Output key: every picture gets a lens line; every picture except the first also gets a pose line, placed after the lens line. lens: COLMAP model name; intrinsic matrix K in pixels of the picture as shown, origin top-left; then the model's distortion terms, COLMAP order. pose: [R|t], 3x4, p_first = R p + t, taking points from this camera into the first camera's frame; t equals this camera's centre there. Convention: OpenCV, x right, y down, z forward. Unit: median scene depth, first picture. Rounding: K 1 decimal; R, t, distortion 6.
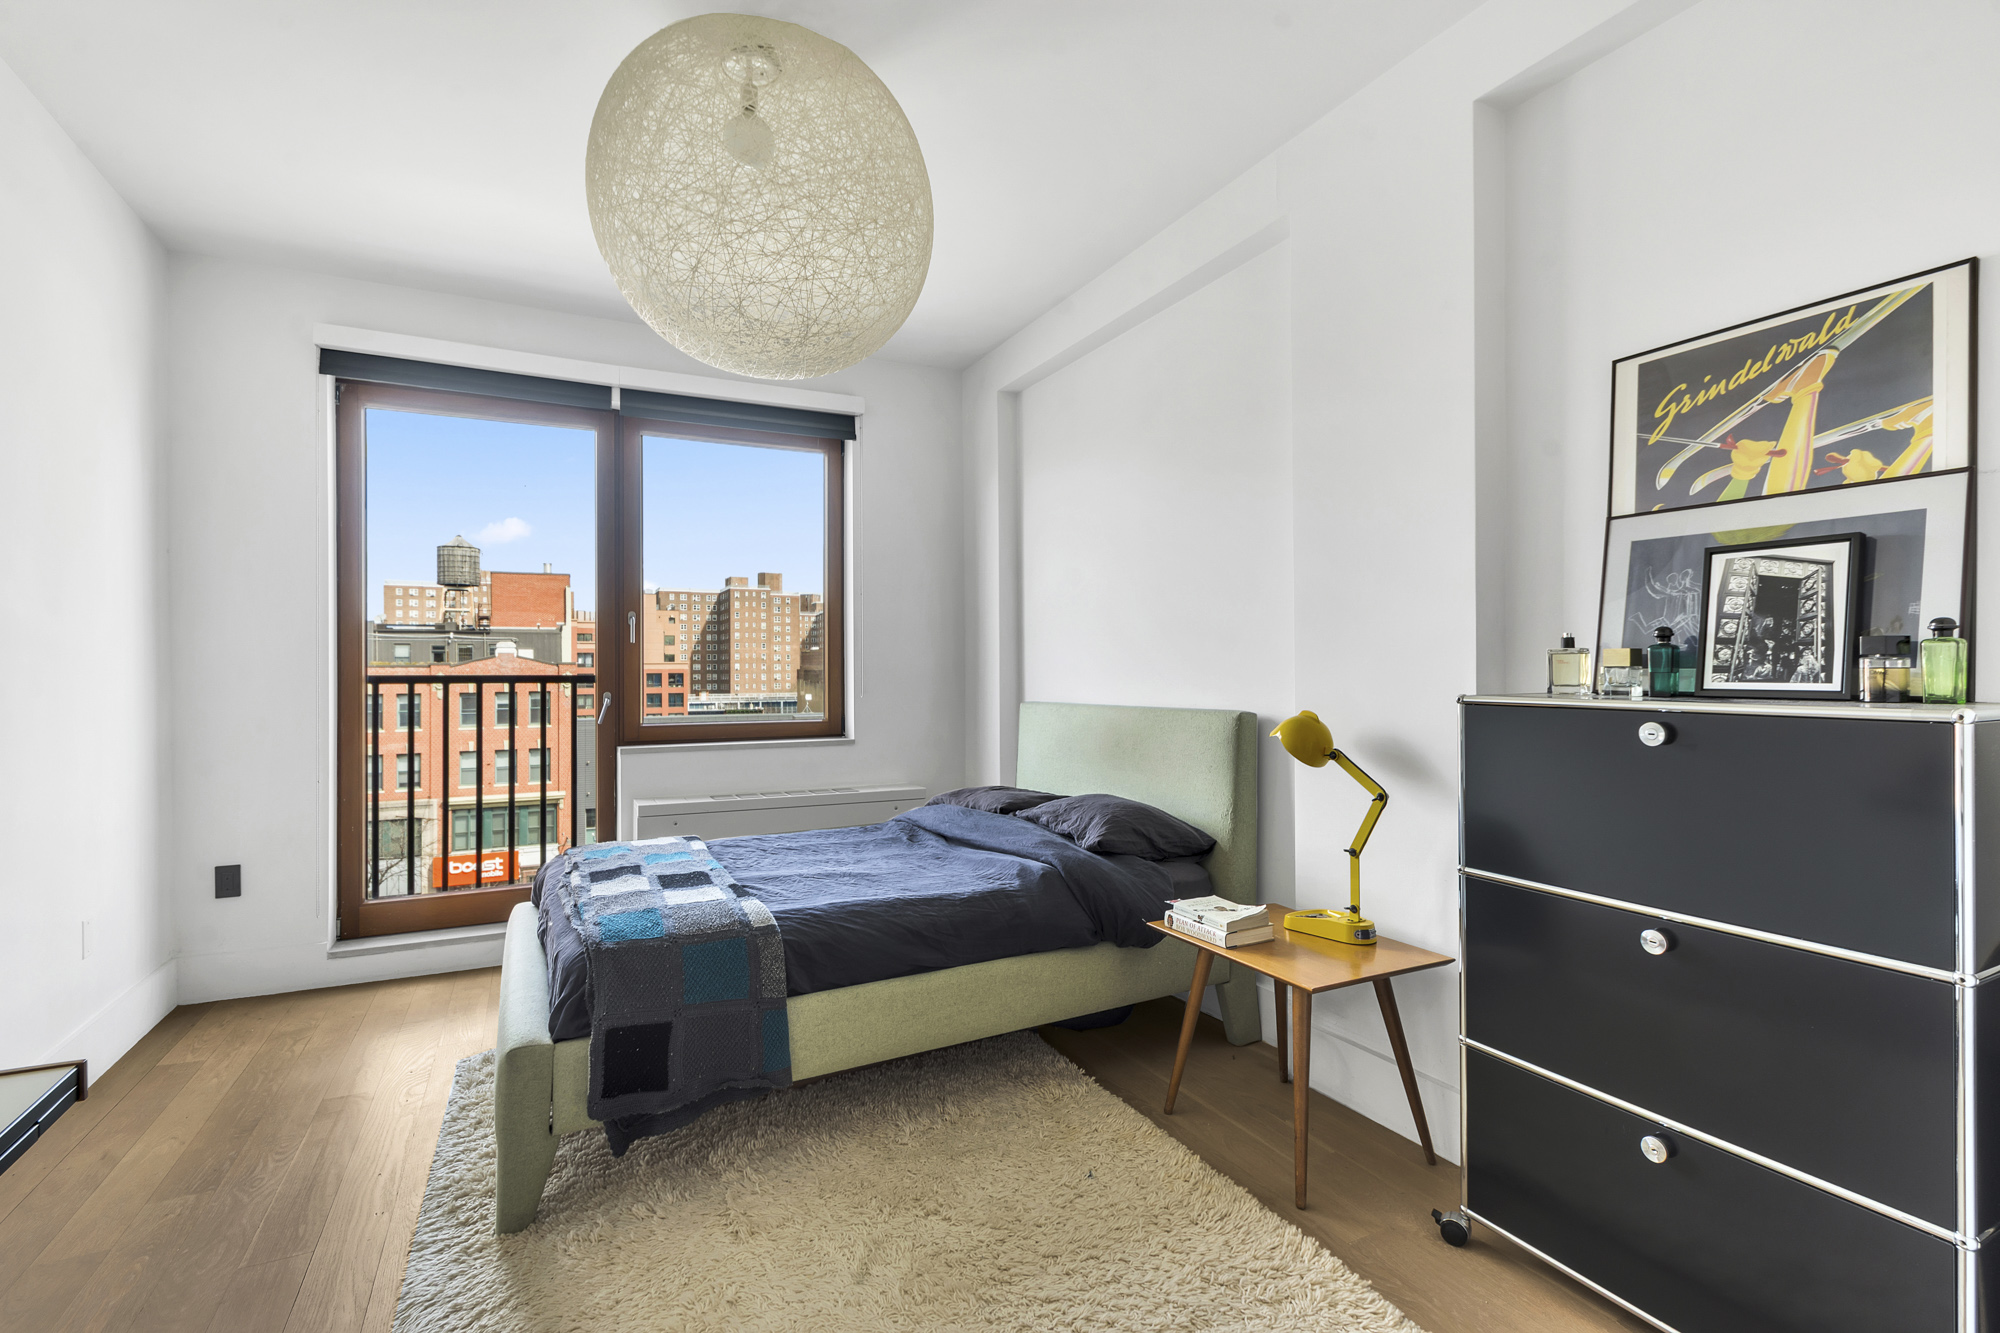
lens RADIAL K [[939.4, 0, 1004.6], [0, 939.4, 665.0], [0, 0, 1]] dist [0.001665, -0.003339]
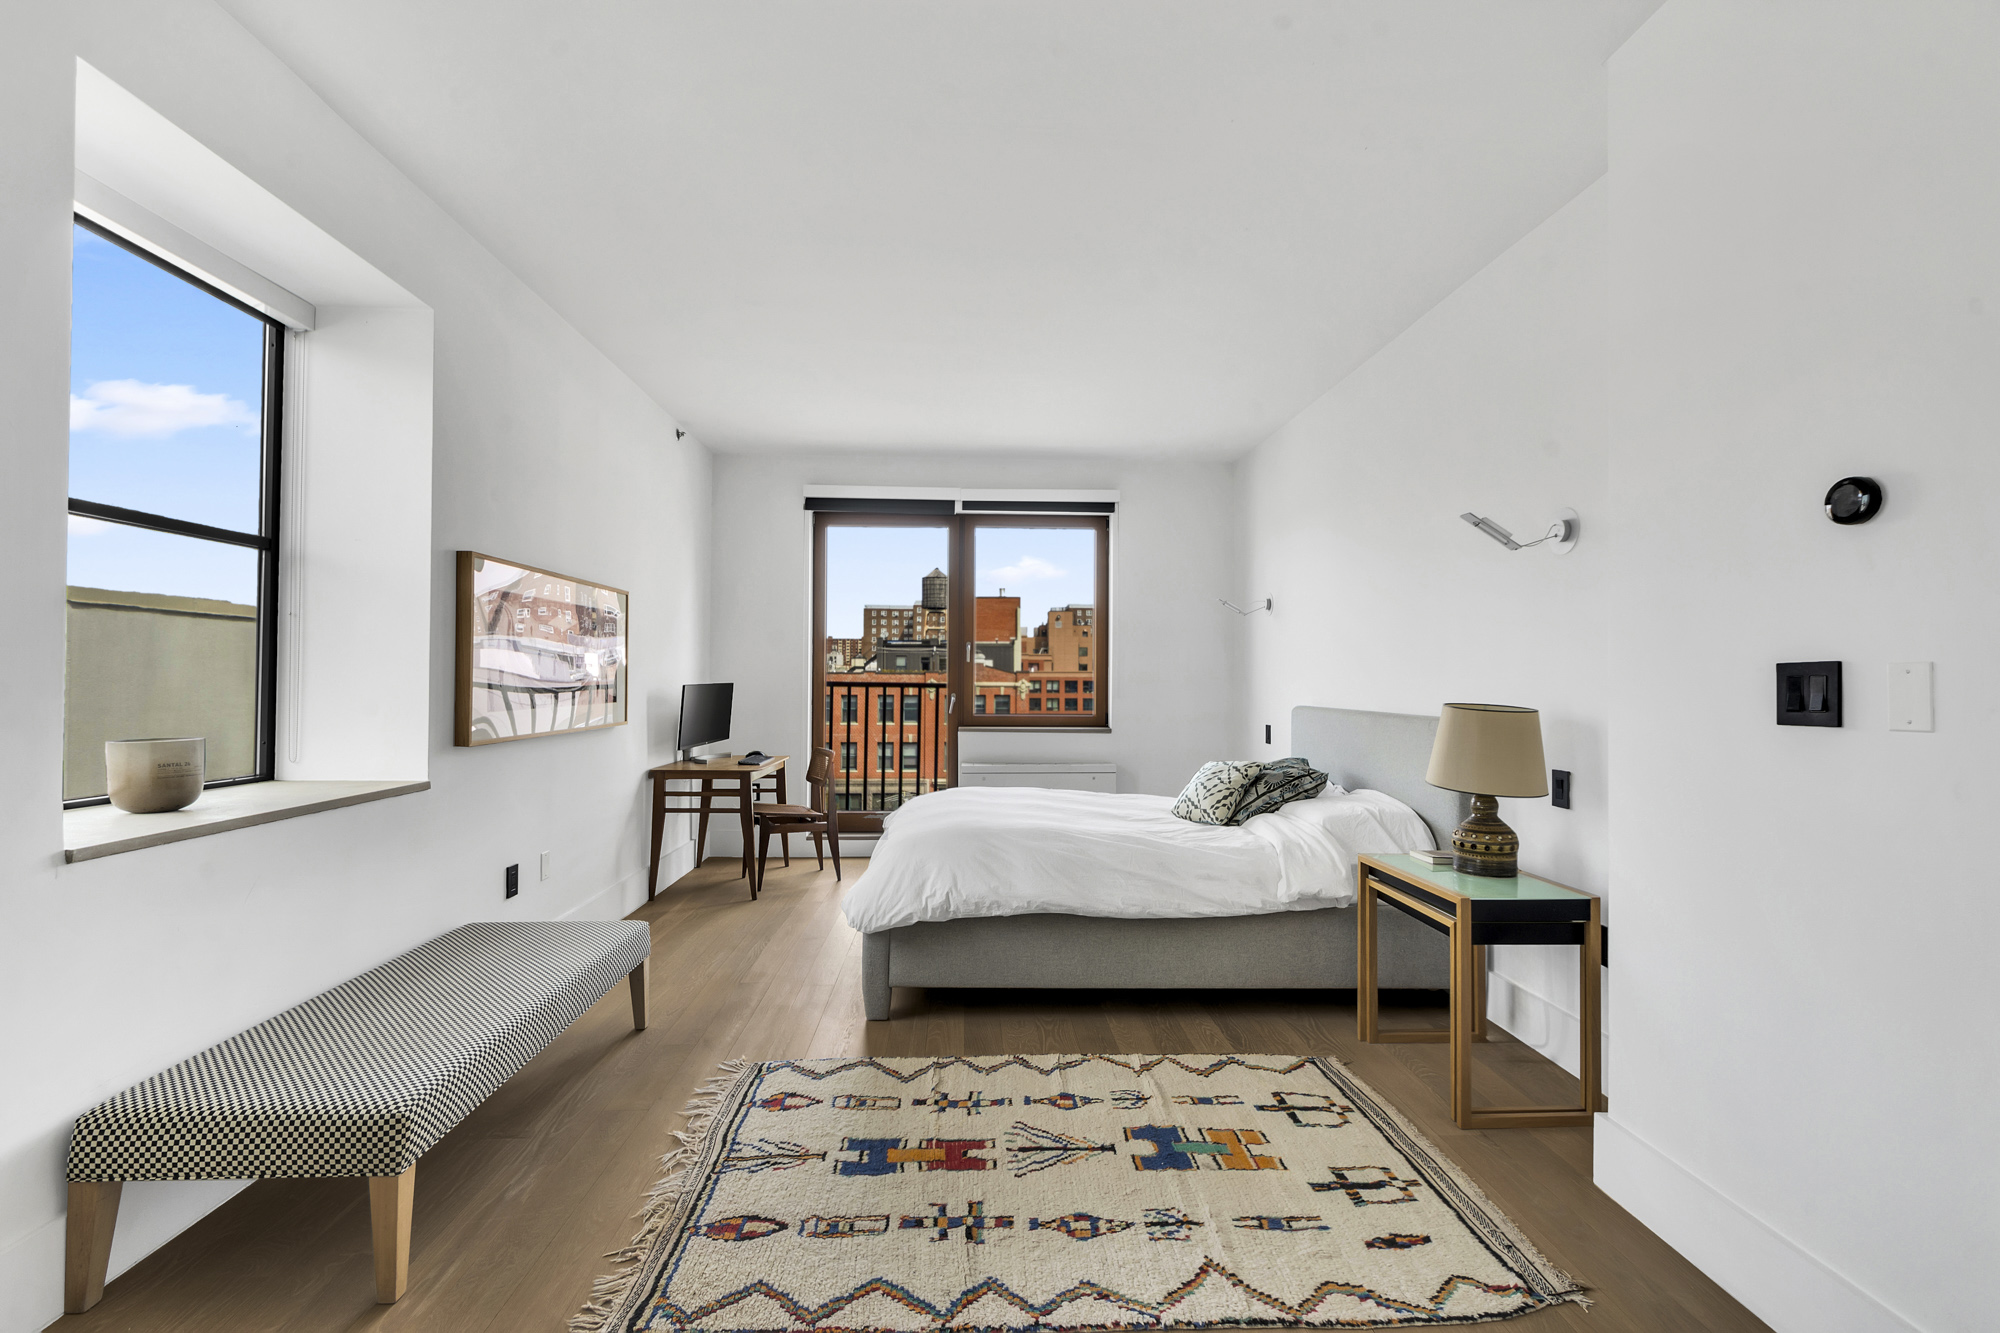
lens RADIAL K [[894.2, 0, 1035.3], [0, 894.2, 661.5], [0, 0, 1]] dist [0.004522, -0.003226]
pose [[0.910937, -0.000946, -0.412543, 0.509309], [-0.004662, 0.999910, -0.012588, -0.010655], [0.412518, 0.013390, 0.910851, -0.495589]]
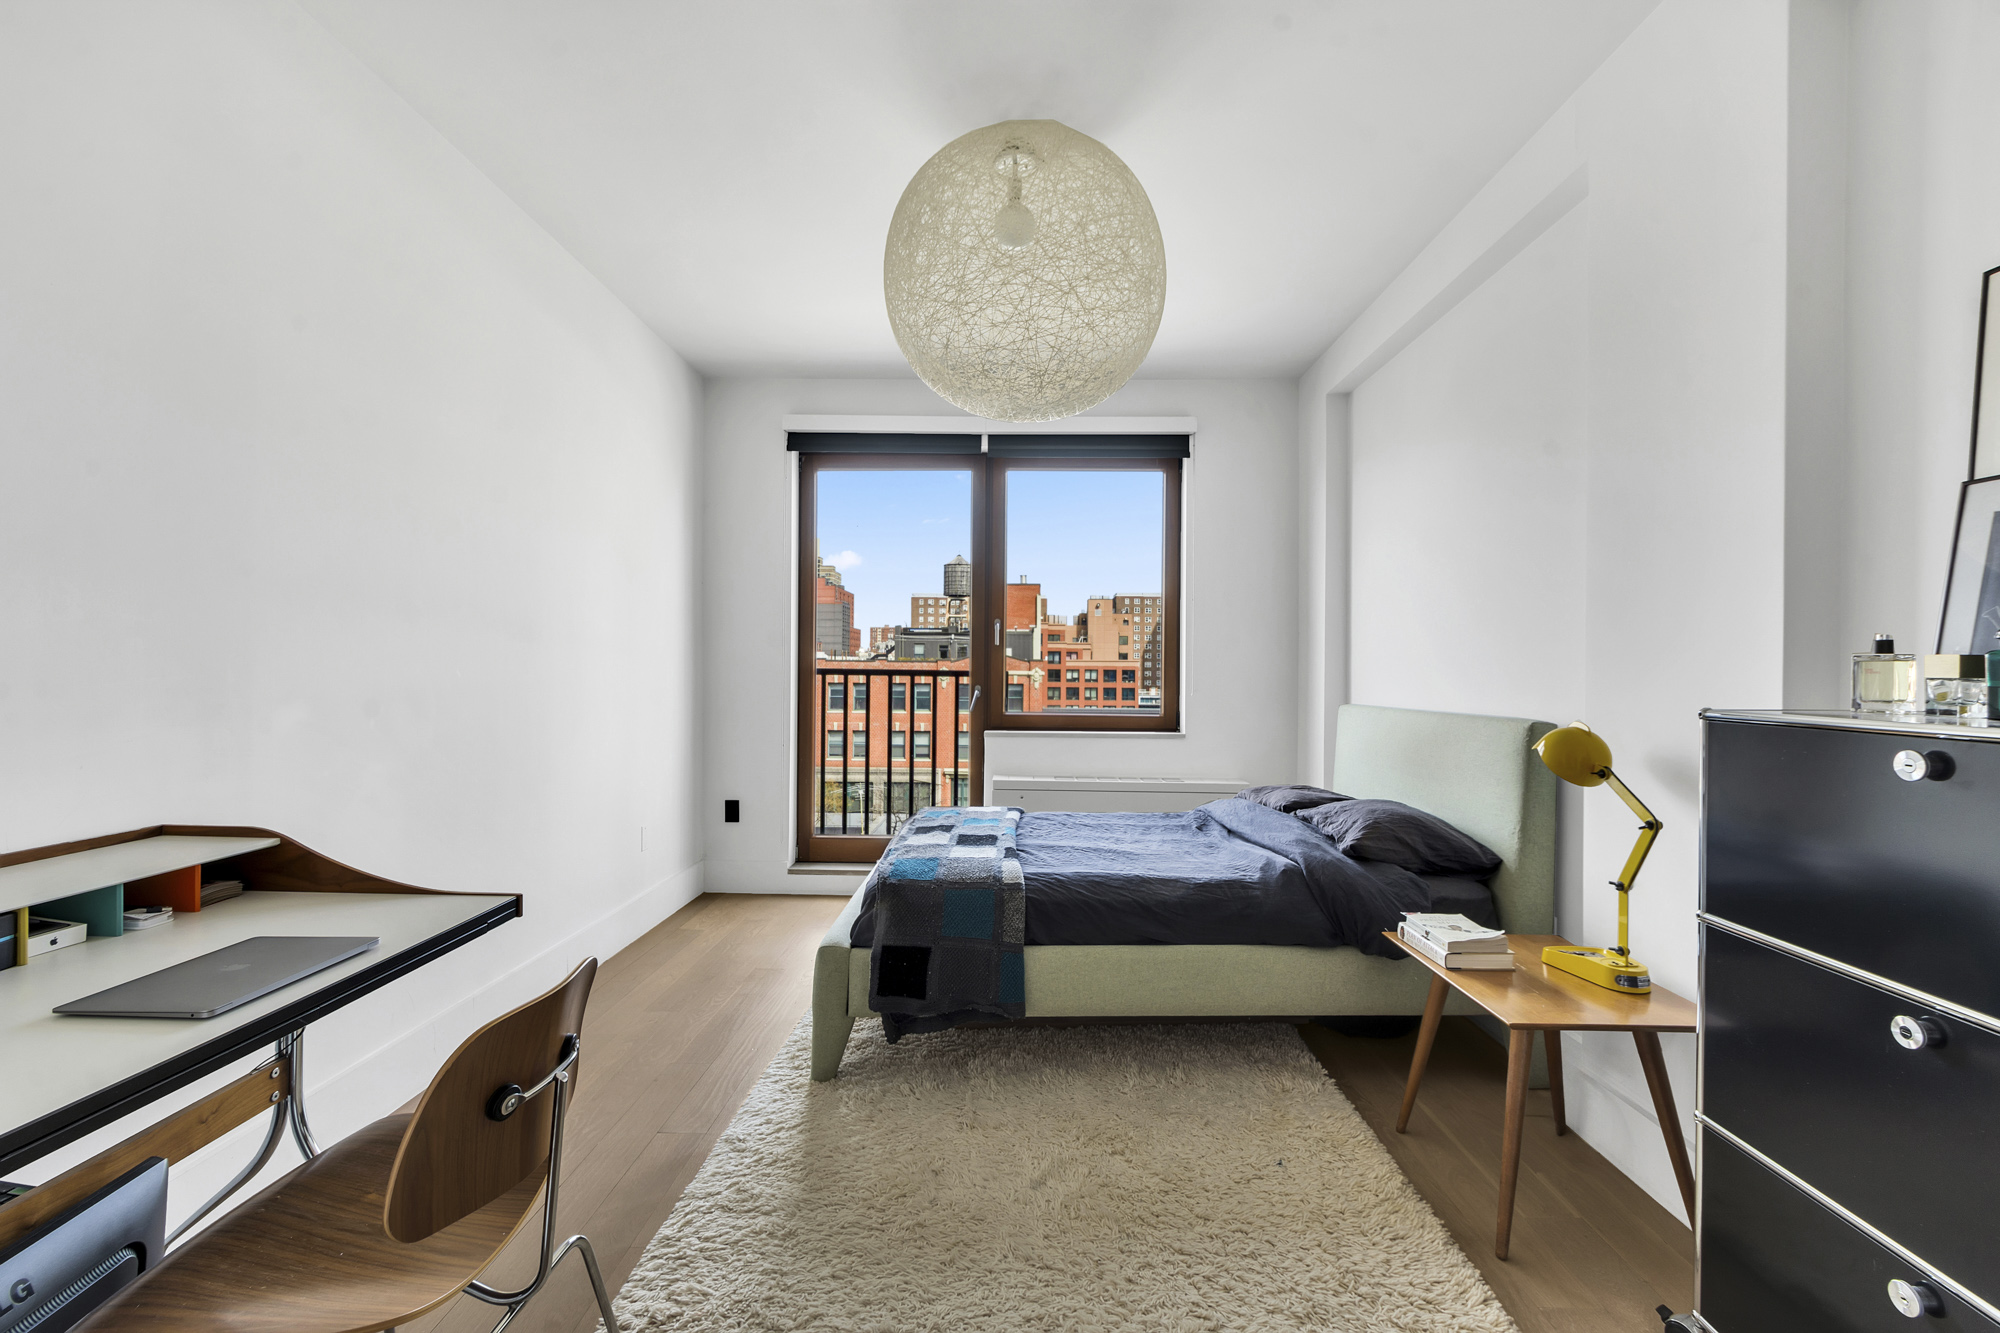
lens RADIAL K [[894.2, 0, 1009.4], [0, 894.2, 668.3], [0, 0, 1]] dist [0.004522, -0.003226]
pose [[0.878906, 0.011760, -0.476849, 0.265976], [-0.008989, 0.999927, 0.008091, -0.004385], [0.476910, -0.002824, 0.878948, -0.003283]]
